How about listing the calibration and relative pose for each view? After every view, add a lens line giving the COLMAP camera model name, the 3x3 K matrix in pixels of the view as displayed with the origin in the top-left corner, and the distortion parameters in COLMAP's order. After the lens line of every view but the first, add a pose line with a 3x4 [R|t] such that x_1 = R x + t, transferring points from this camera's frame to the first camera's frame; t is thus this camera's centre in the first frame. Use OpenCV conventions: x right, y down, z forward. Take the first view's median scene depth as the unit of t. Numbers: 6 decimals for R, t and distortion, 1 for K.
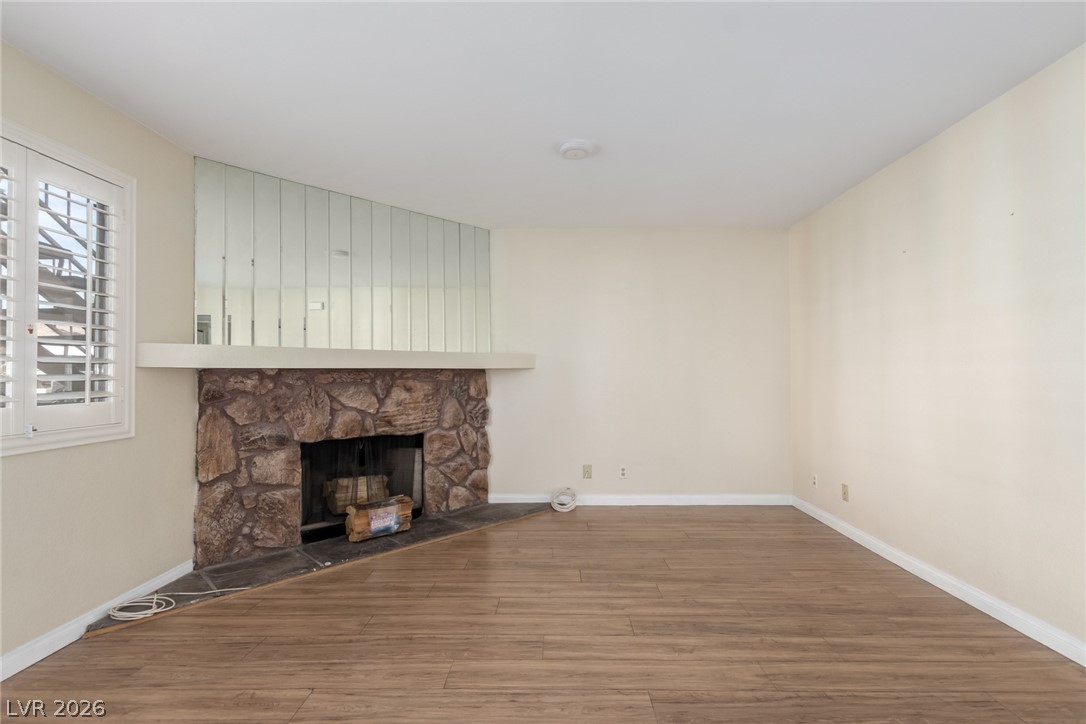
lens RADIAL K [[501.2, 0, 544.8], [0, 501.2, 358.9], [0, 0, 1]] dist [0.006106, -0.003364]
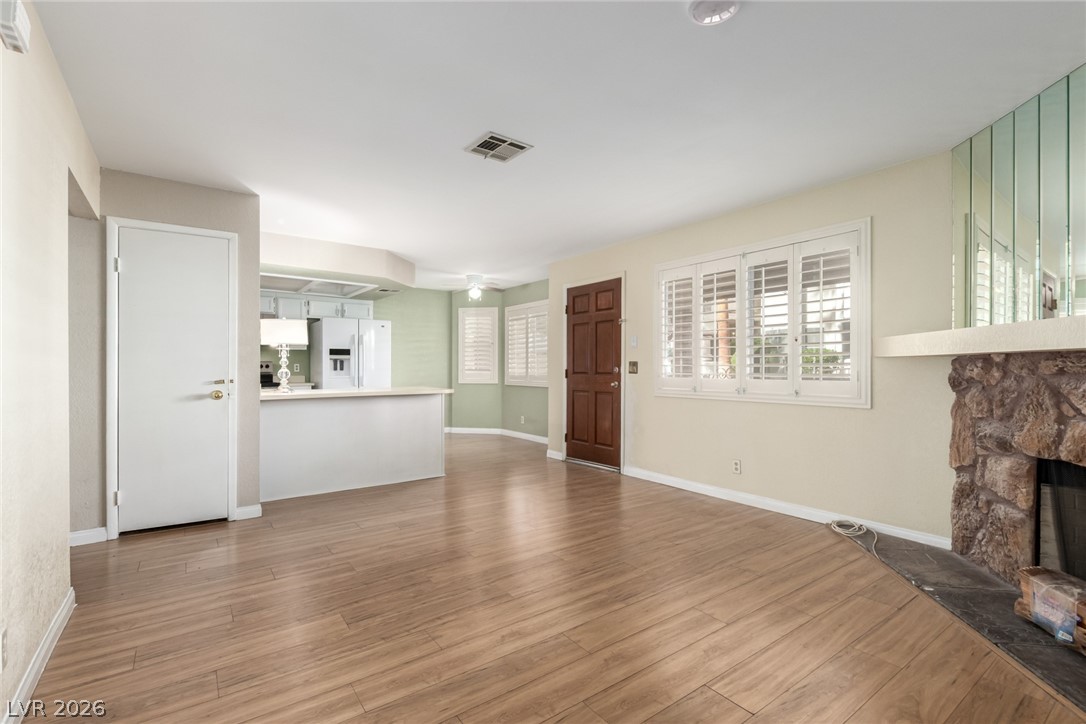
lens RADIAL K [[501.2, 0, 543.8], [0, 501.2, 368.1], [0, 0, 1]] dist [0.006106, -0.003364]
pose [[-0.798256, 0.007519, -0.602272, 0.595617], [0.022889, 0.999579, -0.017857, 0.044717], [0.601884, -0.028039, -0.798091, 1.340916]]
